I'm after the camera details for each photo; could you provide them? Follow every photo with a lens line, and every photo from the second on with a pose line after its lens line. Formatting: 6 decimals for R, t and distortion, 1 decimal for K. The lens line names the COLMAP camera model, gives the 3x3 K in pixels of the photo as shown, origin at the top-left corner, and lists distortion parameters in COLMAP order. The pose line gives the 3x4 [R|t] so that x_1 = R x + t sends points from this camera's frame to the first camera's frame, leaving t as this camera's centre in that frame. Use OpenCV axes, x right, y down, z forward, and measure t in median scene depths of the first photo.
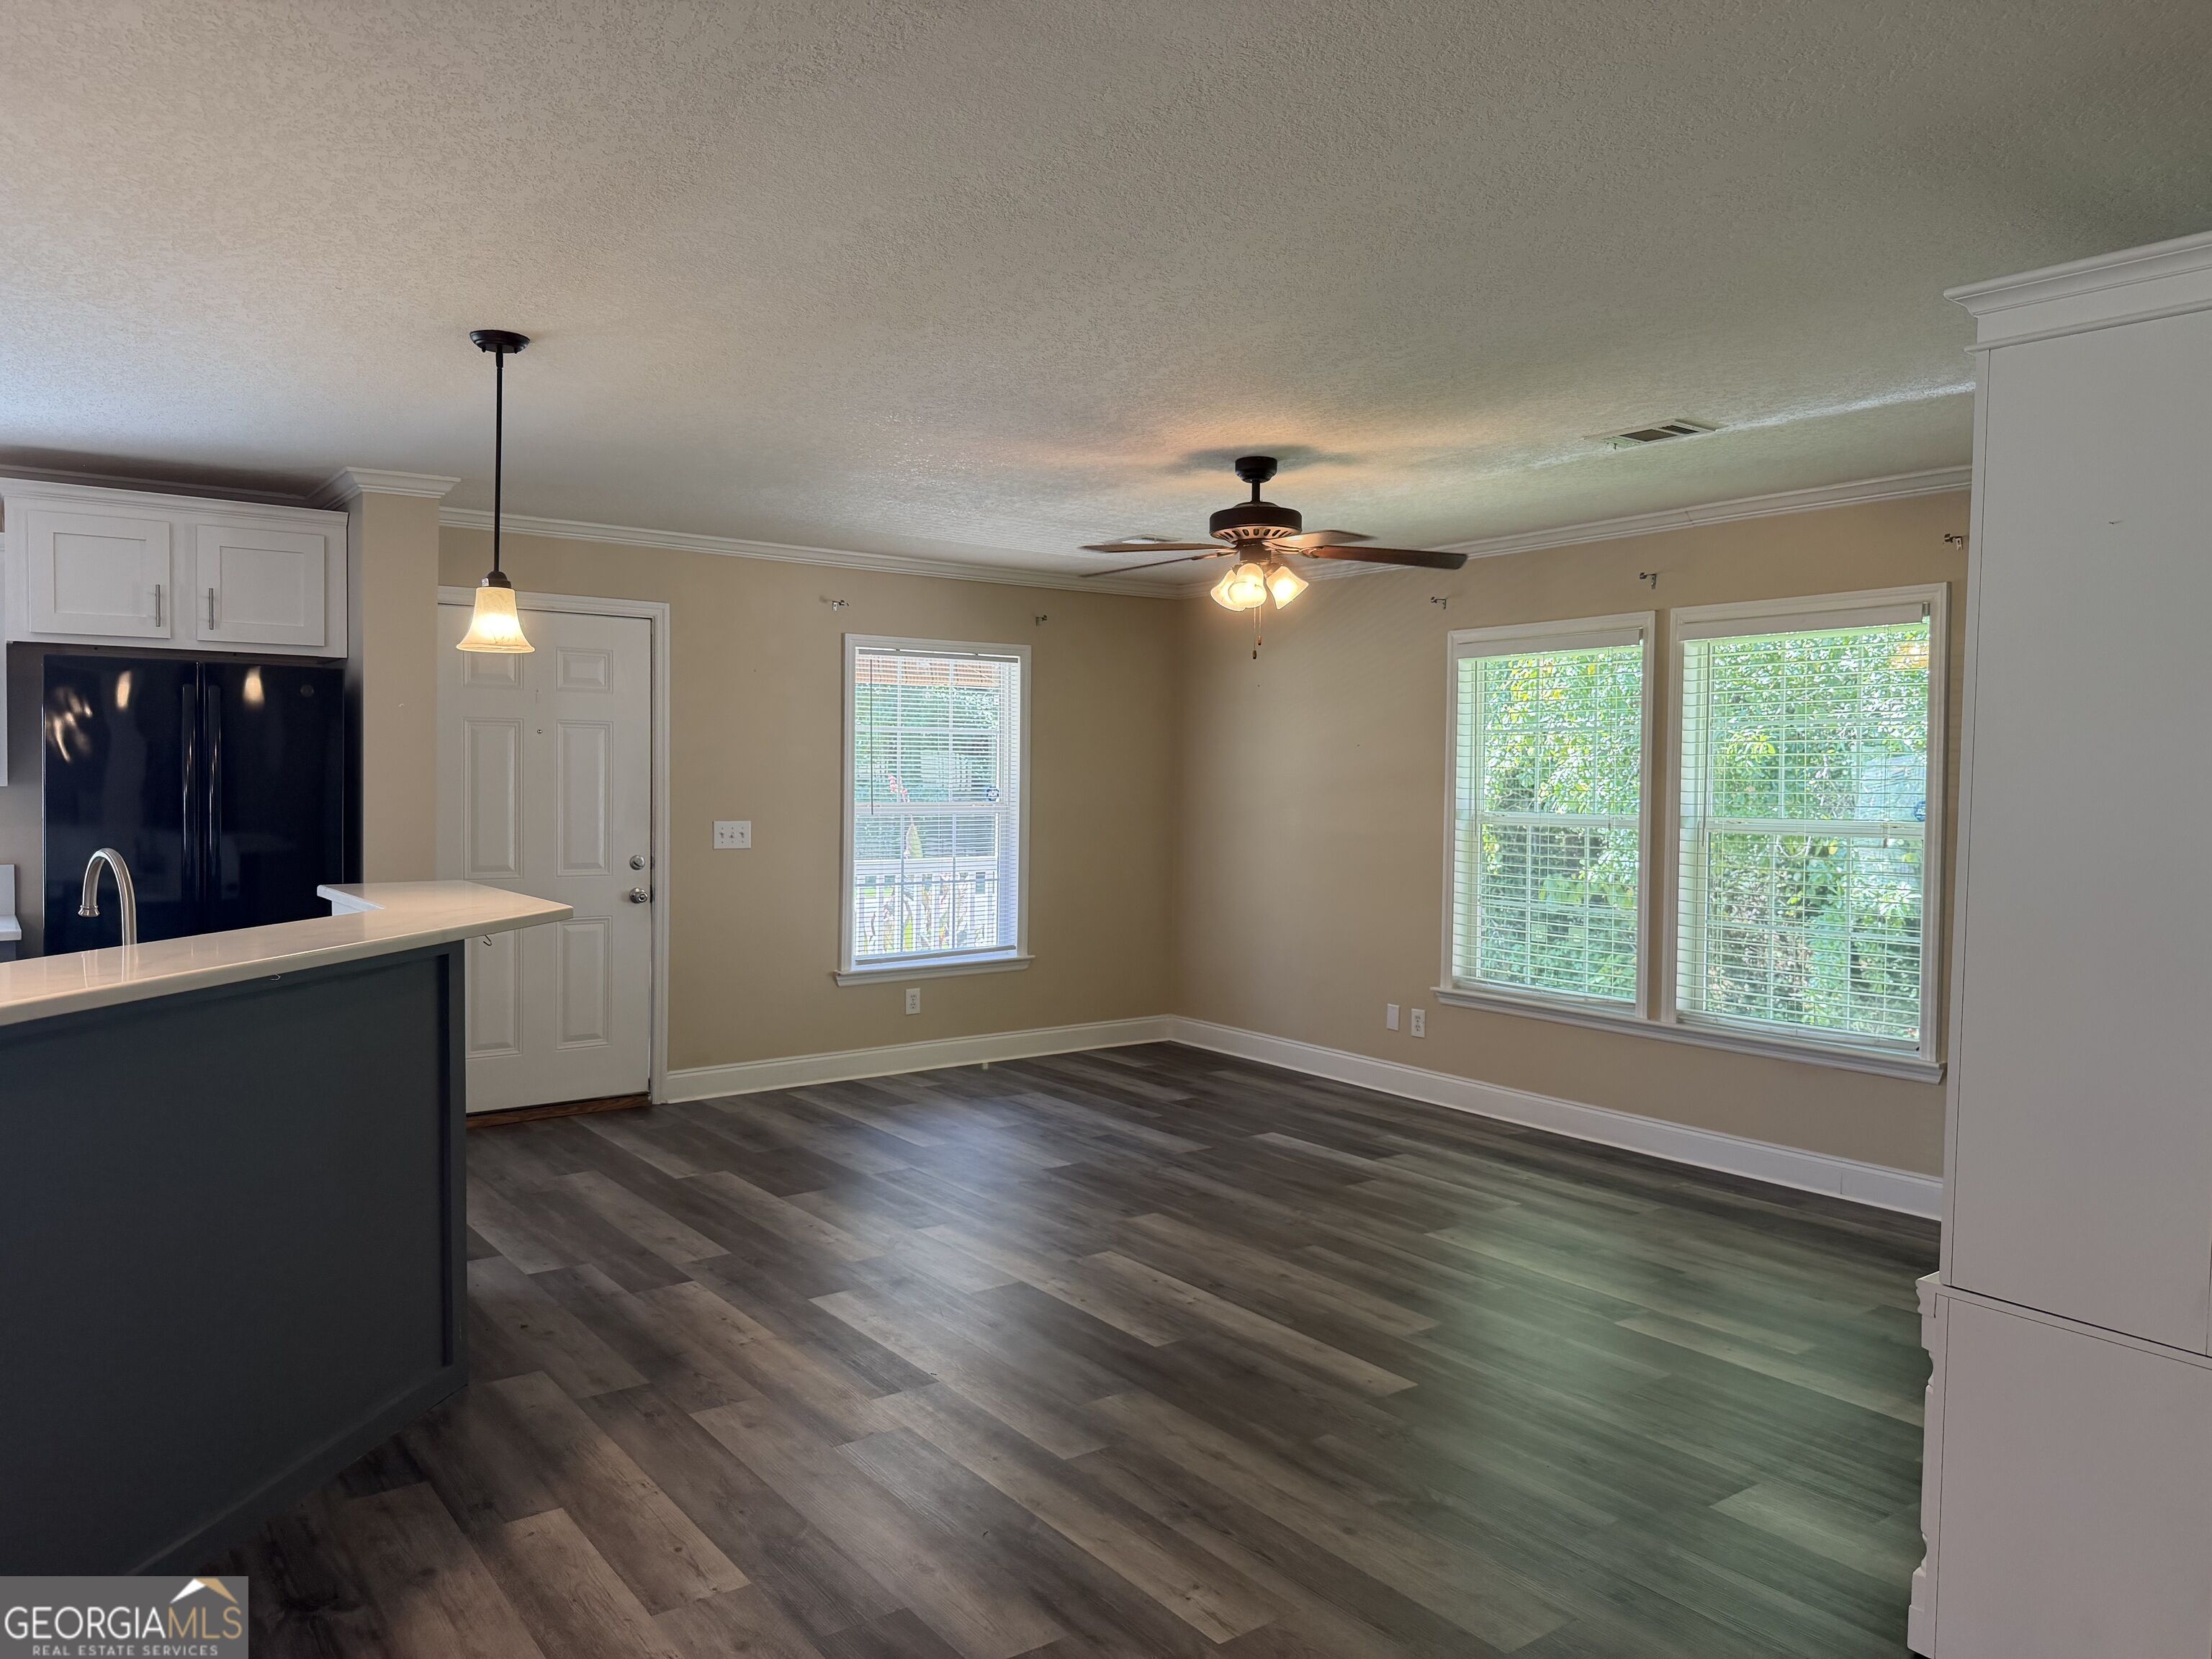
lens RADIAL K [[1546.8, 0, 1117.8], [0, 1546.8, 826.4], [0, 0, 1]] dist [0.050361, -0.074578]
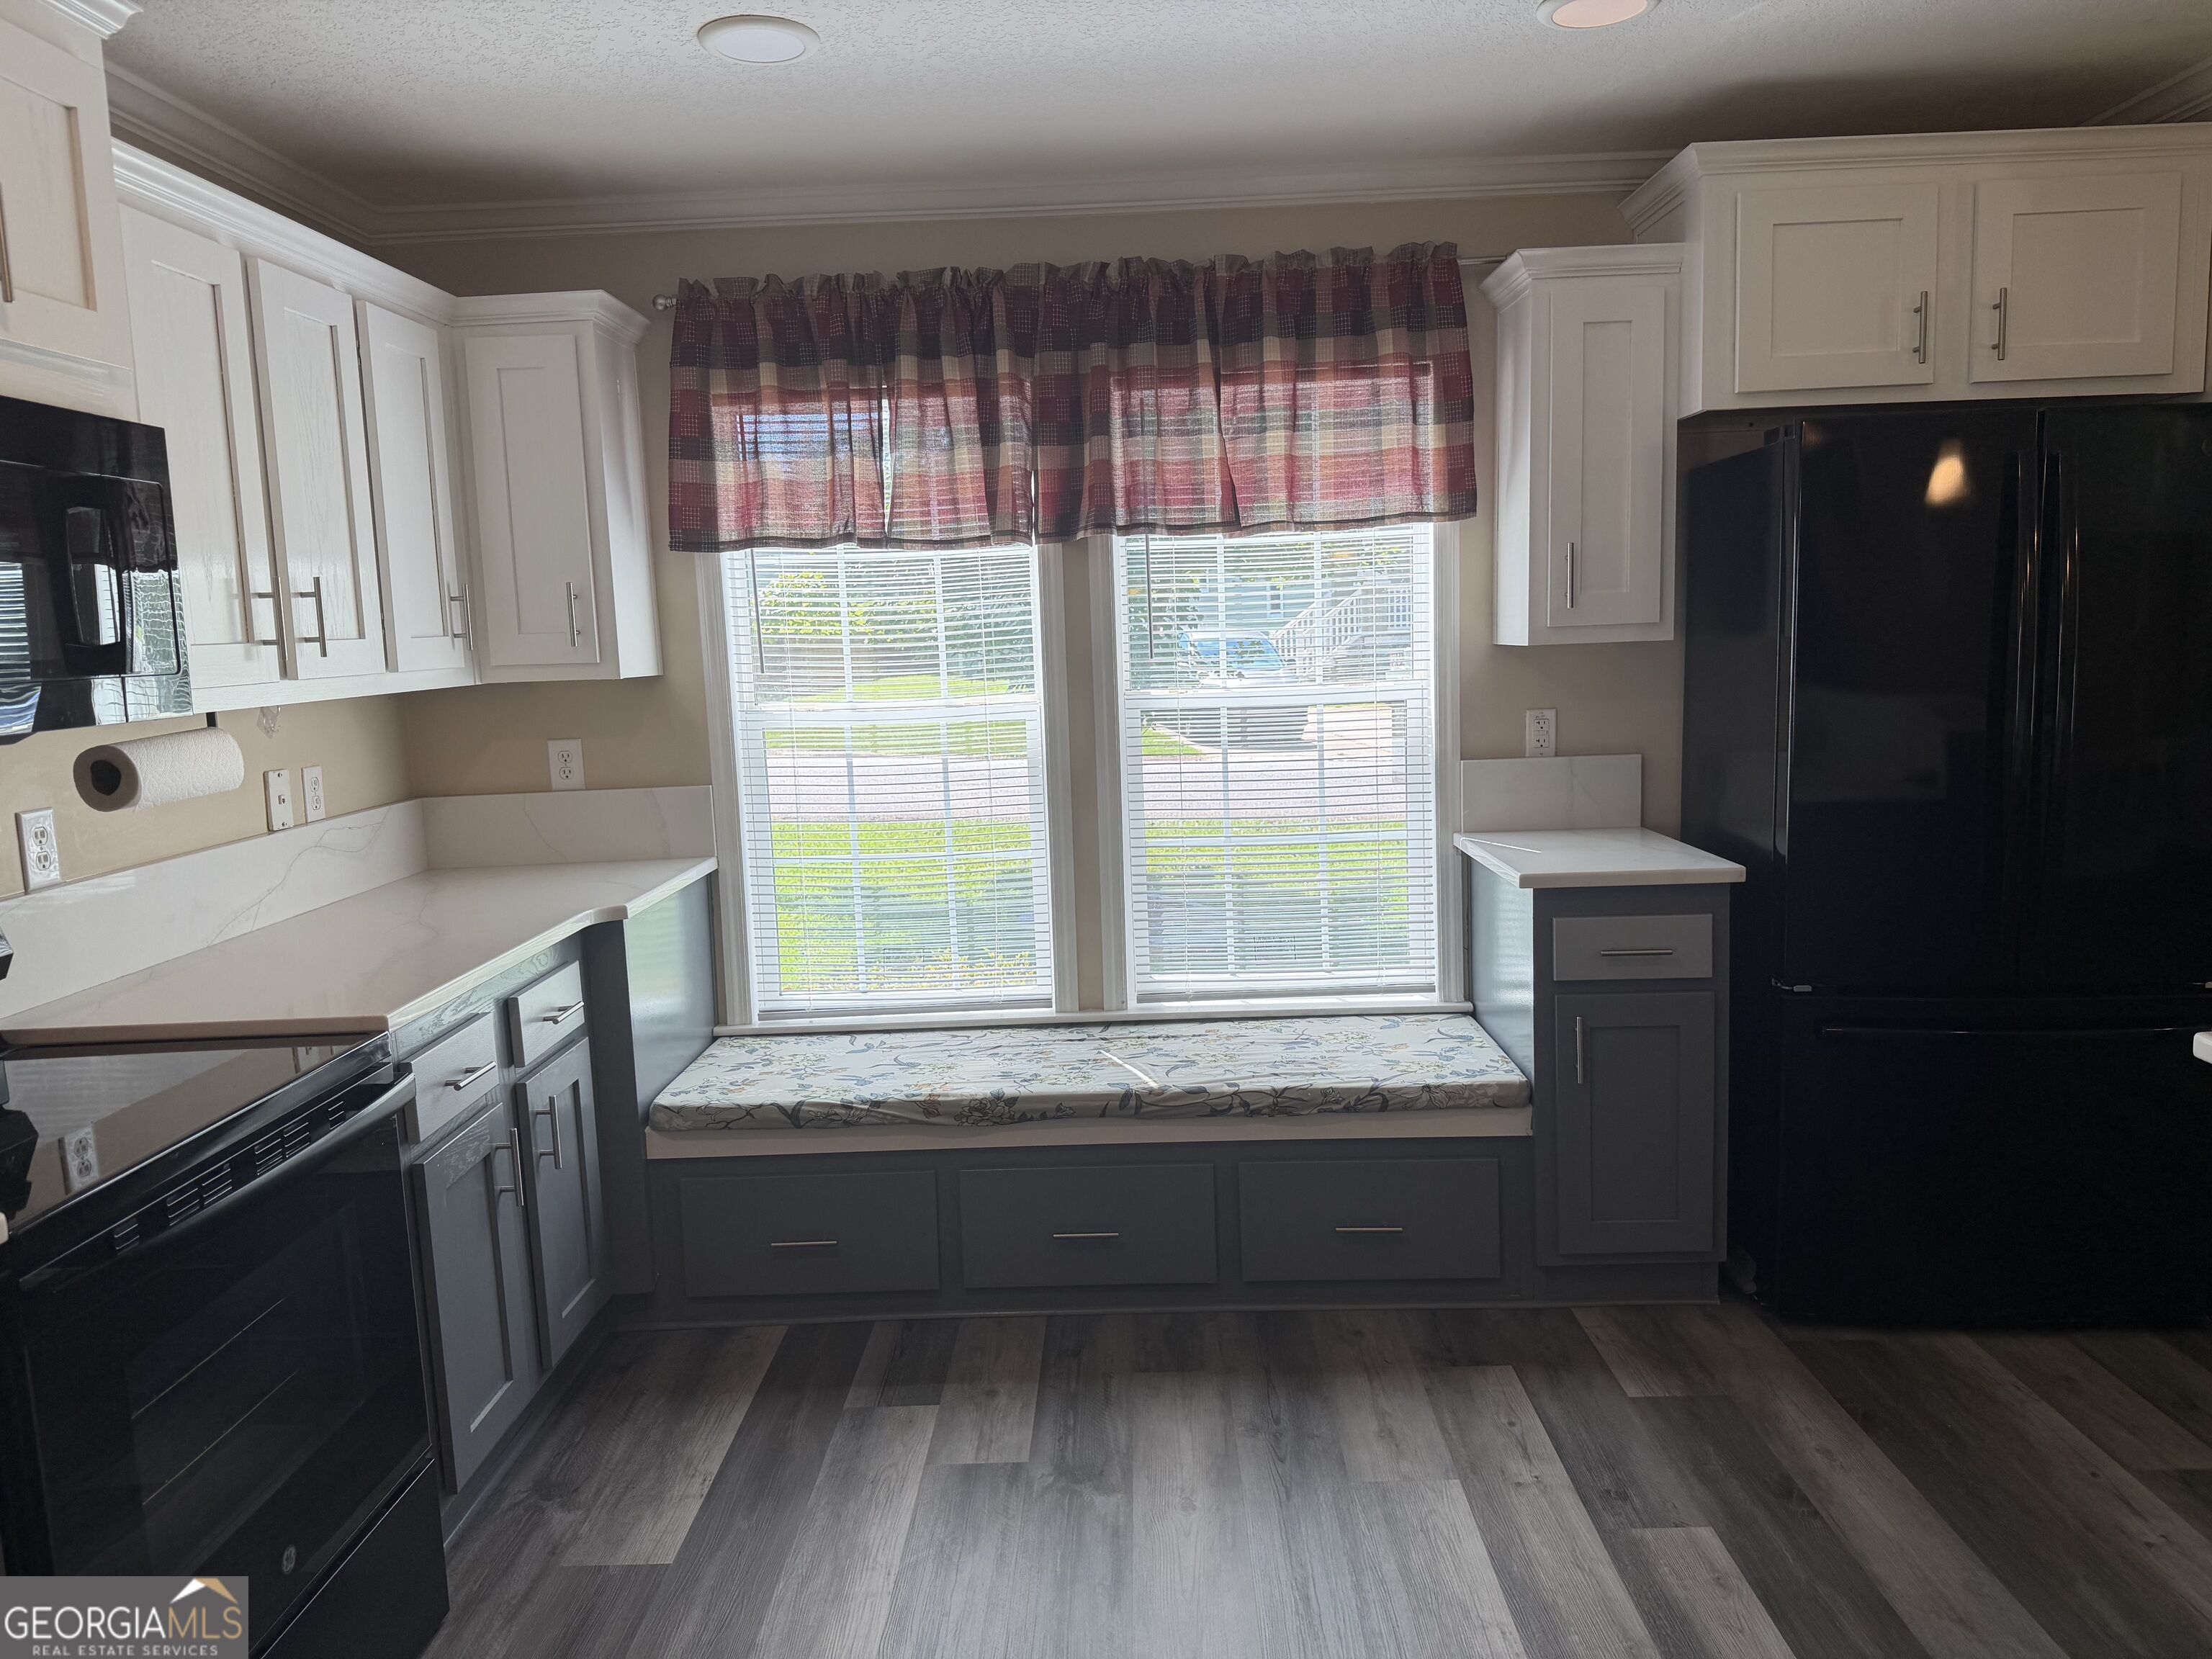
lens RADIAL K [[1546.8, 0, 1087.5], [0, 1546.8, 819.0], [0, 0, 1]] dist [0.050361, -0.074578]
pose [[0.783132, 0.036627, -0.620776, -0.691776], [0.025138, 0.995583, 0.090454, -0.023279], [0.621348, -0.086442, 0.778752, 0.452354]]
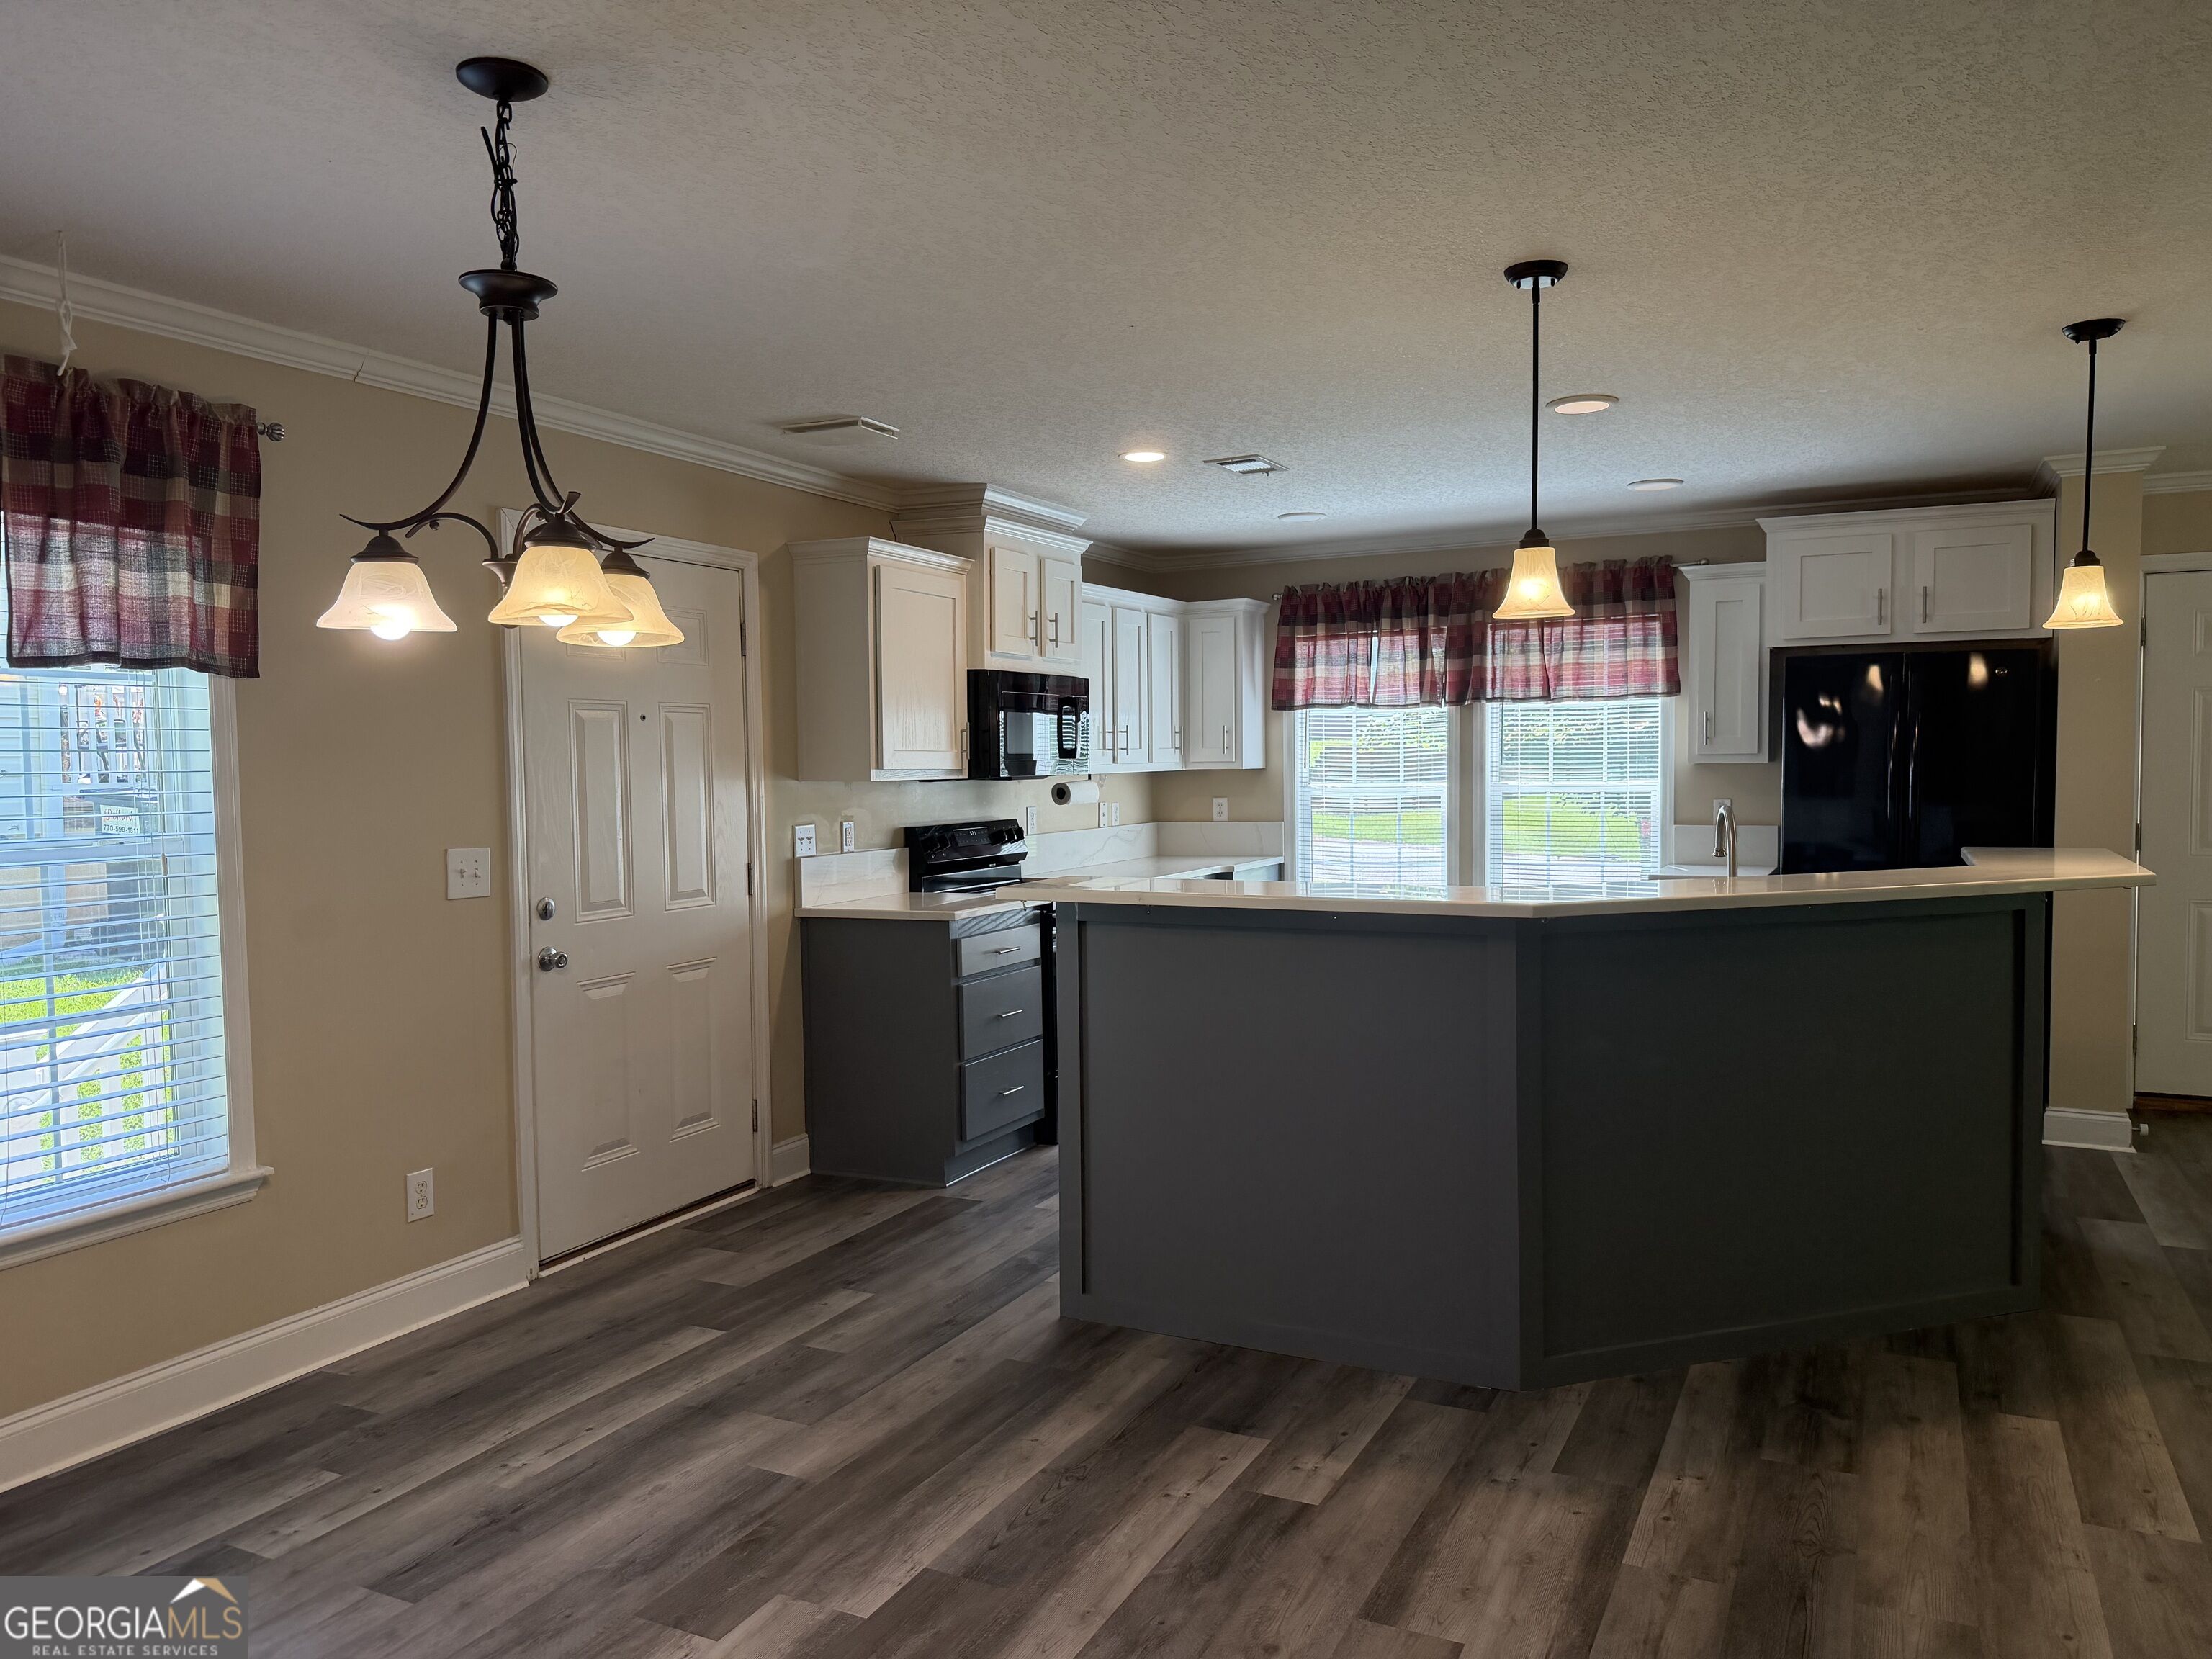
lens RADIAL K [[1546.8, 0, 1094.4], [0, 1546.8, 837.2], [0, 0, 1]] dist [0.050361, -0.074578]
pose [[0.437719, 0.028648, -0.898655, 0.259488], [-0.009864, 0.999585, 0.027061, 0.007488], [0.899057, -0.002980, 0.437820, -0.060885]]
